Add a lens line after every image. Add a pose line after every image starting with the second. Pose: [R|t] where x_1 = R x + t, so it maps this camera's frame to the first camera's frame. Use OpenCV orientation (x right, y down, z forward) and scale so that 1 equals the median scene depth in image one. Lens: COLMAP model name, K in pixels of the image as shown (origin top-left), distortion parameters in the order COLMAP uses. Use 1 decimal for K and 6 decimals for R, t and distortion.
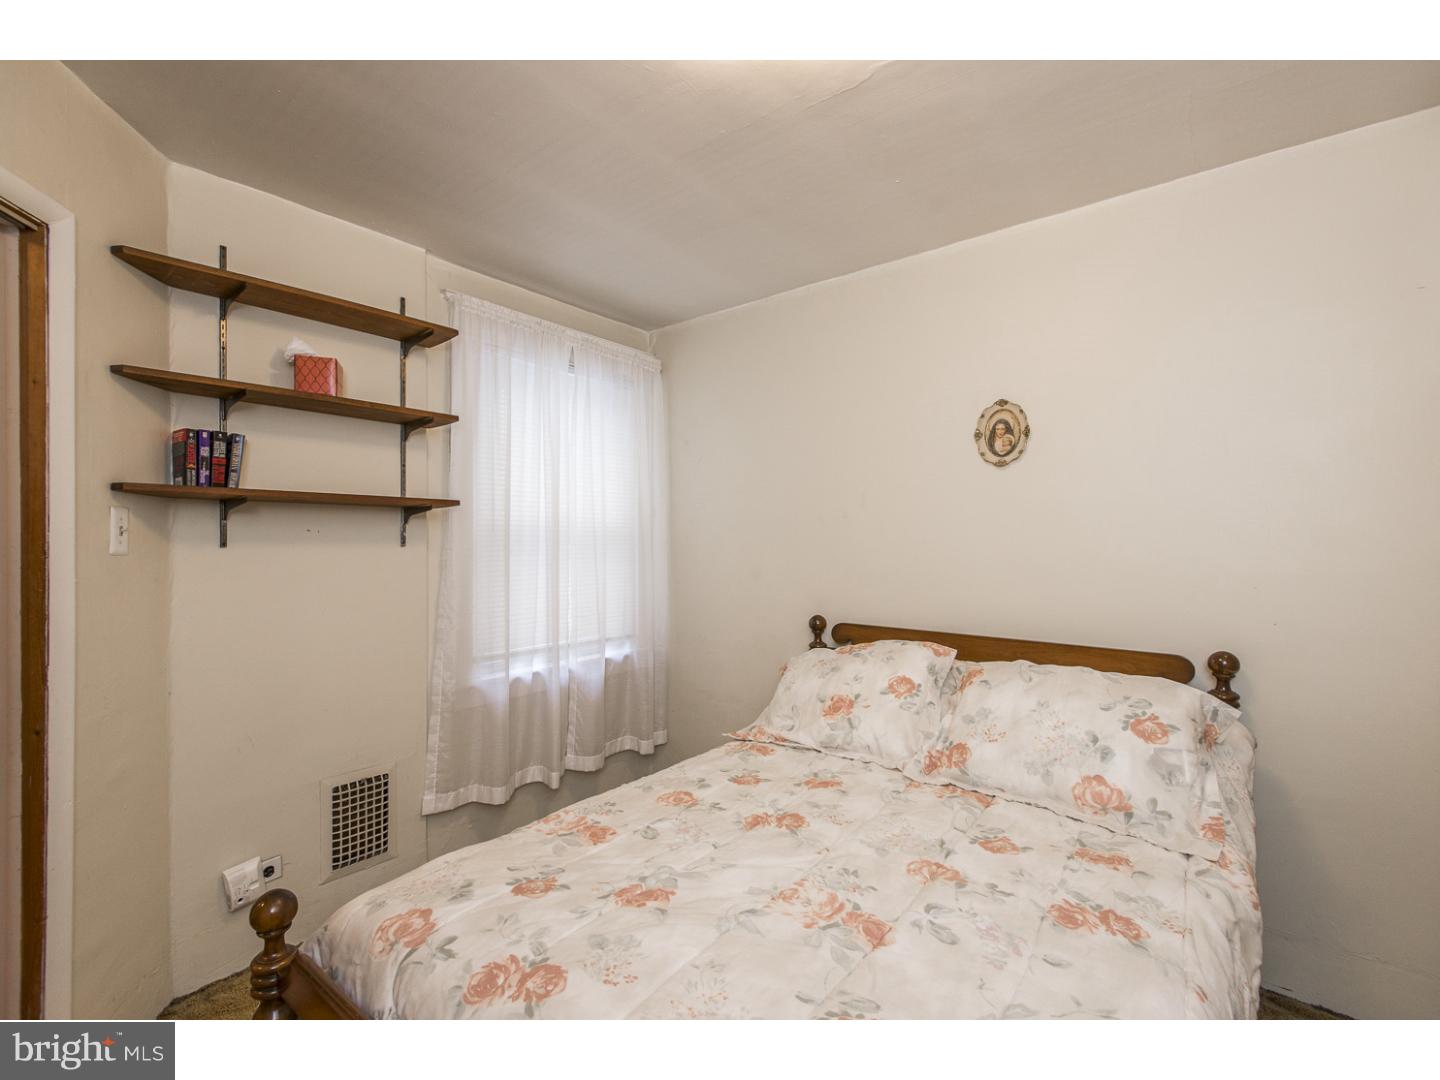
lens RADIAL K [[652.7, 0, 721.7], [0, 652.7, 543.0], [0, 0, 1]] dist [0.039119, -0.023416]
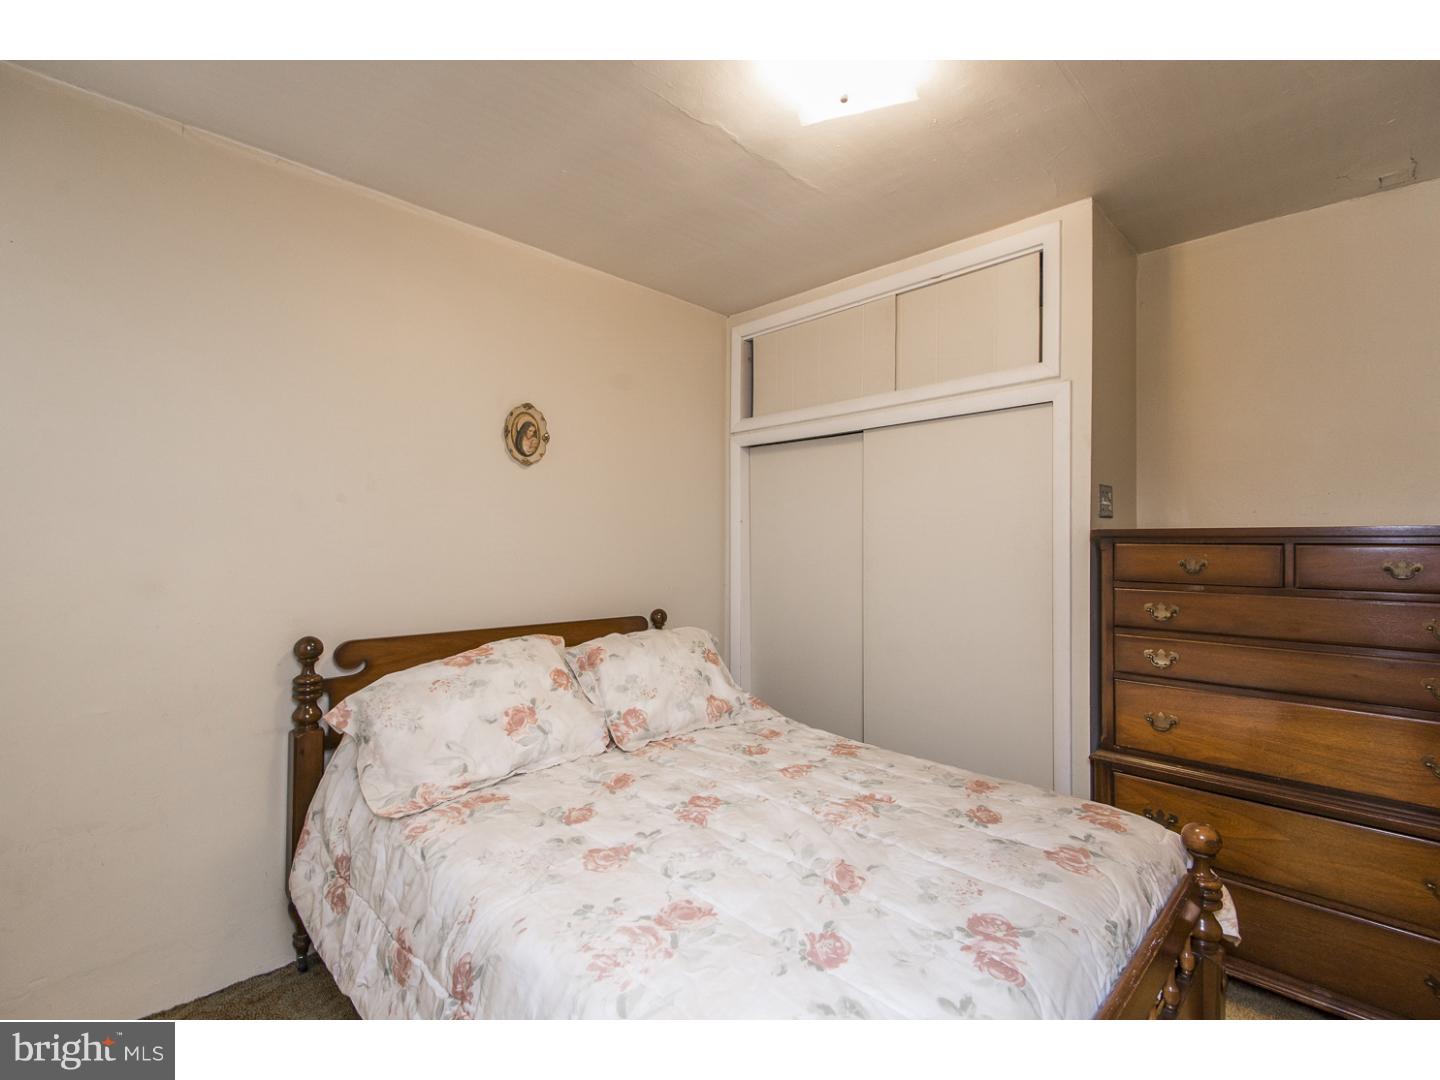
lens RADIAL K [[652.7, 0, 721.7], [0, 652.7, 543.0], [0, 0, 1]] dist [0.039119, -0.023416]
pose [[0.116011, 0.004330, 0.993238, -0.669883], [-0.001008, 0.999990, -0.004242, 0.015933], [-0.993247, -0.000509, 0.116015, 0.625490]]
